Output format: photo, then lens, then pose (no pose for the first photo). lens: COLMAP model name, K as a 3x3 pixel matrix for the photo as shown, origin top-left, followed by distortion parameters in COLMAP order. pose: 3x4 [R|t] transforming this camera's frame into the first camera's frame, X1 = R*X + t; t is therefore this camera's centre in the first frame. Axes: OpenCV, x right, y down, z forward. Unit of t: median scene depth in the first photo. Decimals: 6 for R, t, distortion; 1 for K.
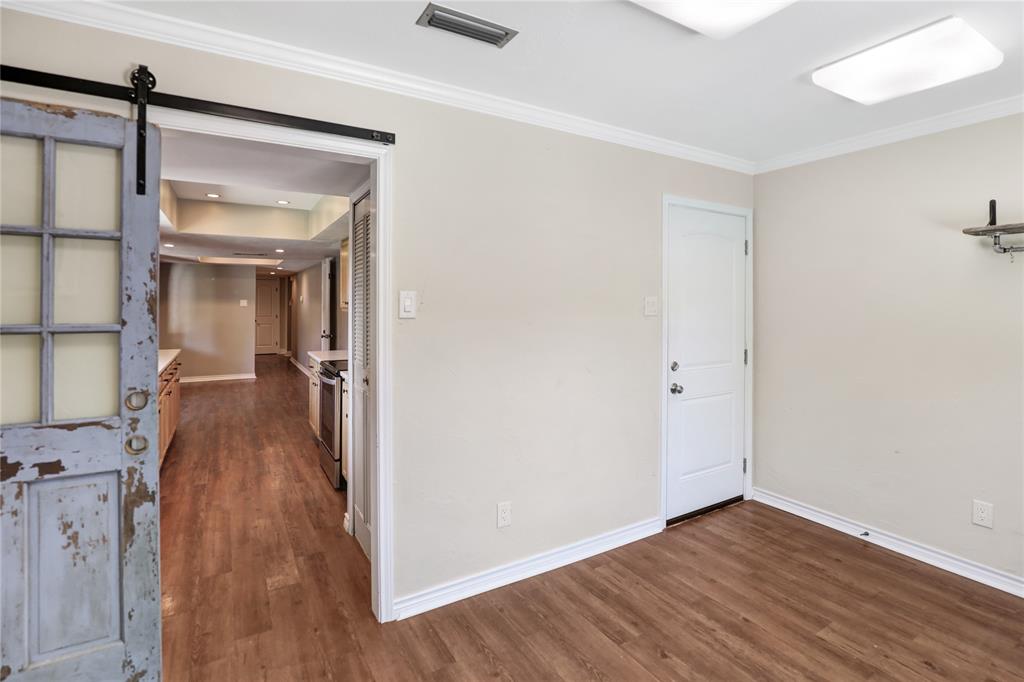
lens RADIAL K [[484.8, 0, 516.2], [0, 484.8, 309.5], [0, 0, 1]] dist [-0.028917, 0.001100]
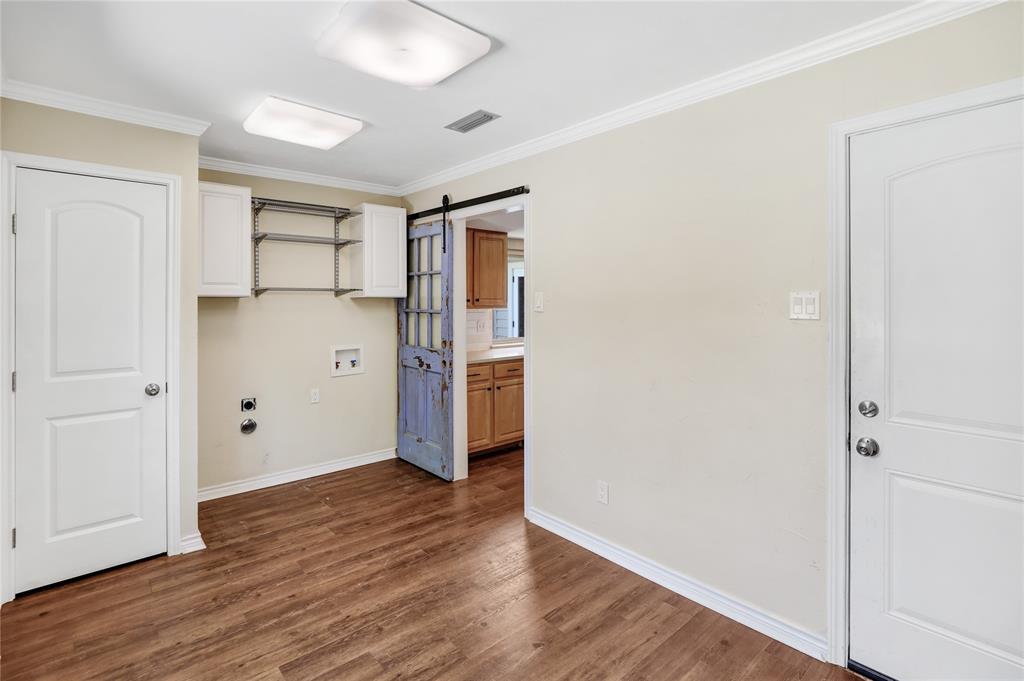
lens RADIAL K [[484.8, 0, 516.2], [0, 484.8, 309.0], [0, 0, 1]] dist [-0.028917, 0.001100]
pose [[0.196472, 0.014933, -0.980396, 1.232866], [-0.014219, 0.999822, 0.012379, -0.006372], [0.980406, 0.011508, 0.196650, 0.710972]]
